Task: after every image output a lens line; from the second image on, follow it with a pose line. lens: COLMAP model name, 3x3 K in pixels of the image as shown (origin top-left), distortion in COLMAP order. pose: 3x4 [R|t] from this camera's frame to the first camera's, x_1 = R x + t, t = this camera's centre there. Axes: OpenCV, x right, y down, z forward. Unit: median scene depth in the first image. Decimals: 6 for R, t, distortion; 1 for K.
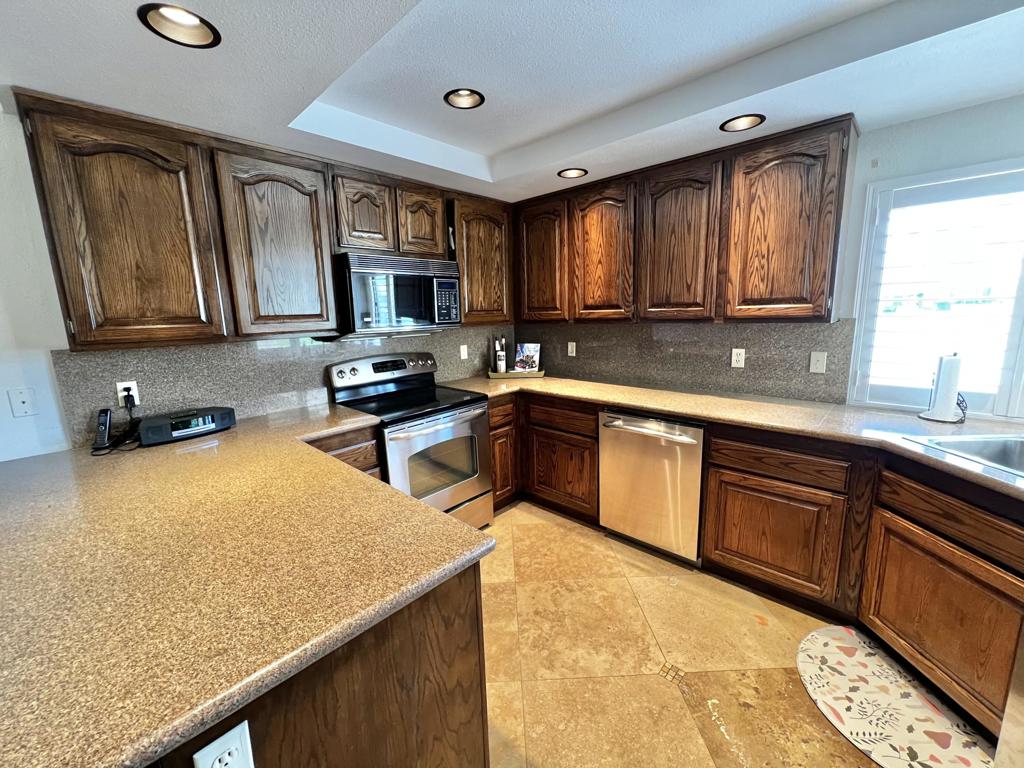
lens RADIAL K [[408.9, 0, 509.0], [0, 408.9, 383.6], [0, 0, 1]] dist [-0.001250, -0.000131]
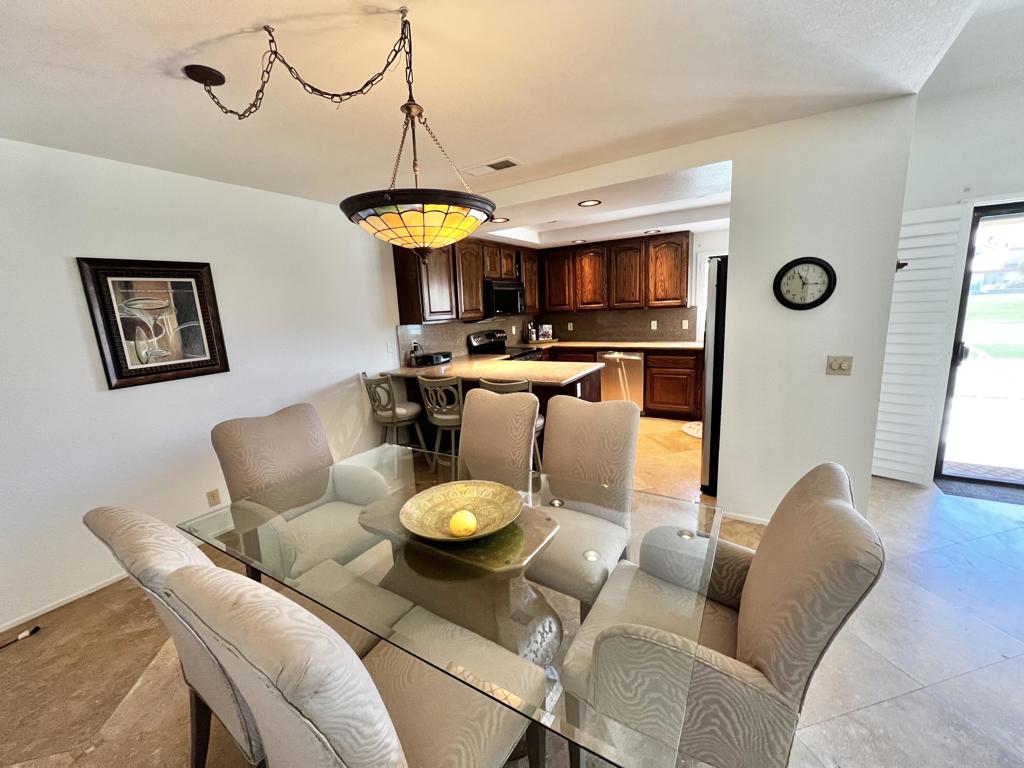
lens RADIAL K [[408.9, 0, 508.2], [0, 408.9, 384.3], [0, 0, 1]] dist [-0.001250, -0.000131]
pose [[0.979619, -0.058386, 0.192192, -0.738816], [0.057680, 0.998292, 0.009268, 0.215152], [-0.192405, 0.002007, 0.981314, -1.147528]]
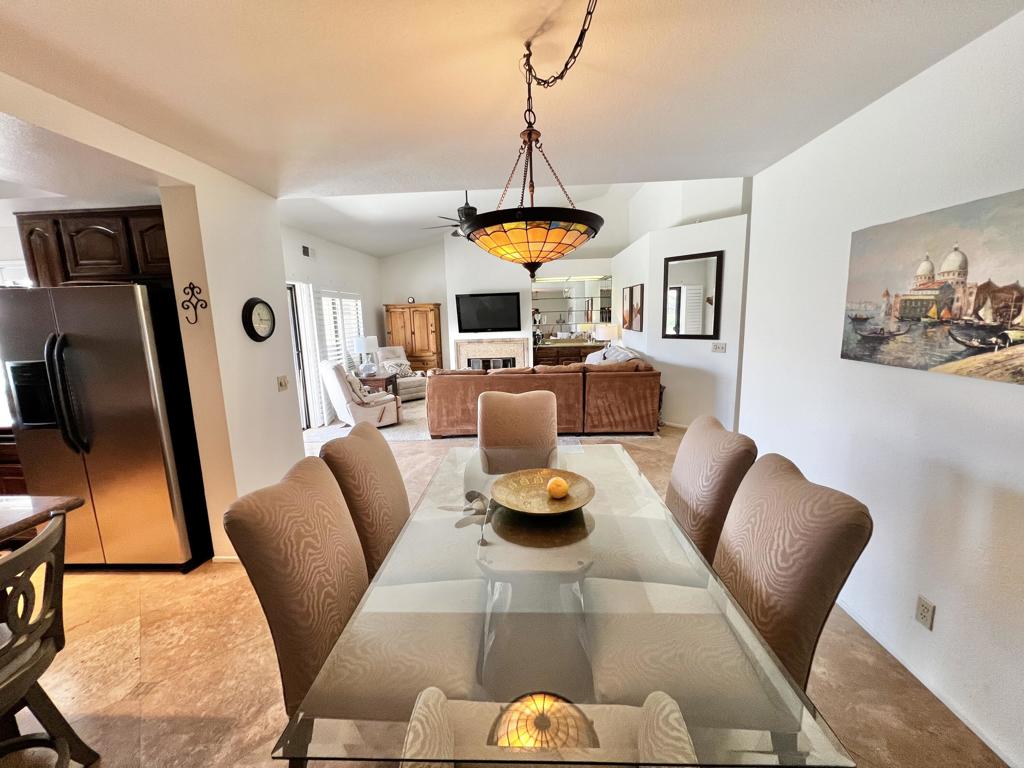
lens RADIAL K [[408.9, 0, 508.8], [0, 408.9, 383.7], [0, 0, 1]] dist [-0.001250, -0.000131]
pose [[-0.646987, -0.080233, 0.758268, -1.223810], [0.179354, 0.950534, 0.253609, 0.017857], [-0.741107, 0.300080, -0.600594, -0.029856]]
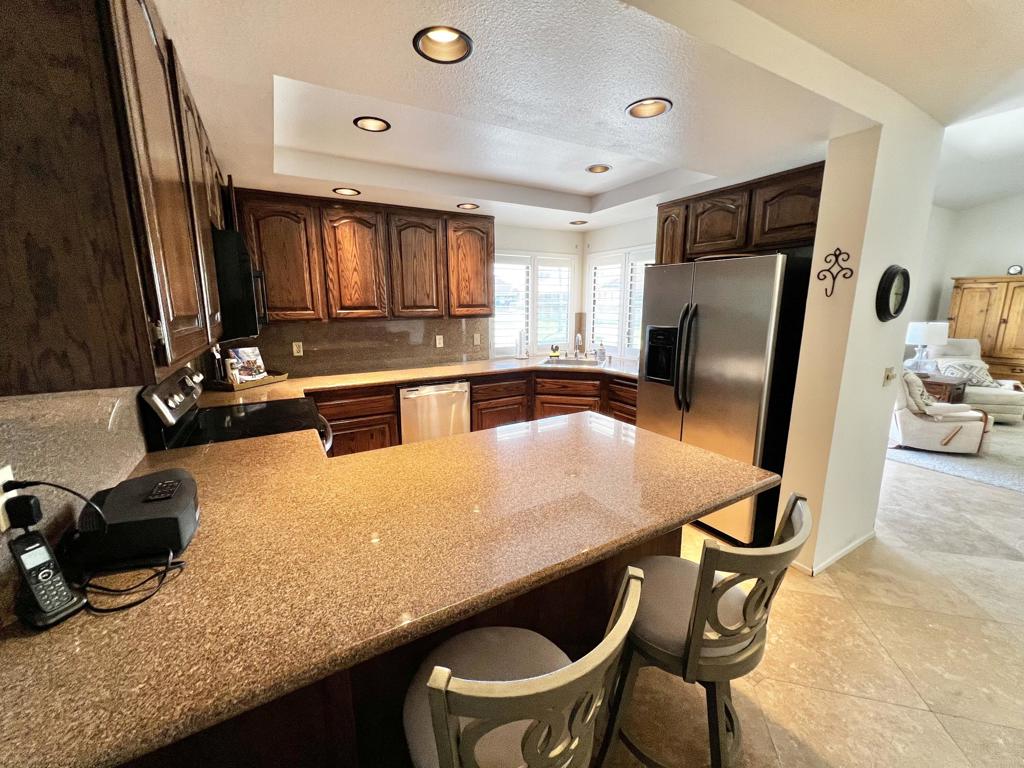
lens RADIAL K [[408.9, 0, 507.0], [0, 408.9, 381.9], [0, 0, 1]] dist [-0.001250, -0.000131]
pose [[0.287544, -0.156135, 0.944955, -0.988213], [0.168606, 0.979467, 0.110532, -0.042992], [-0.942810, 0.127542, 0.307965, 0.315744]]
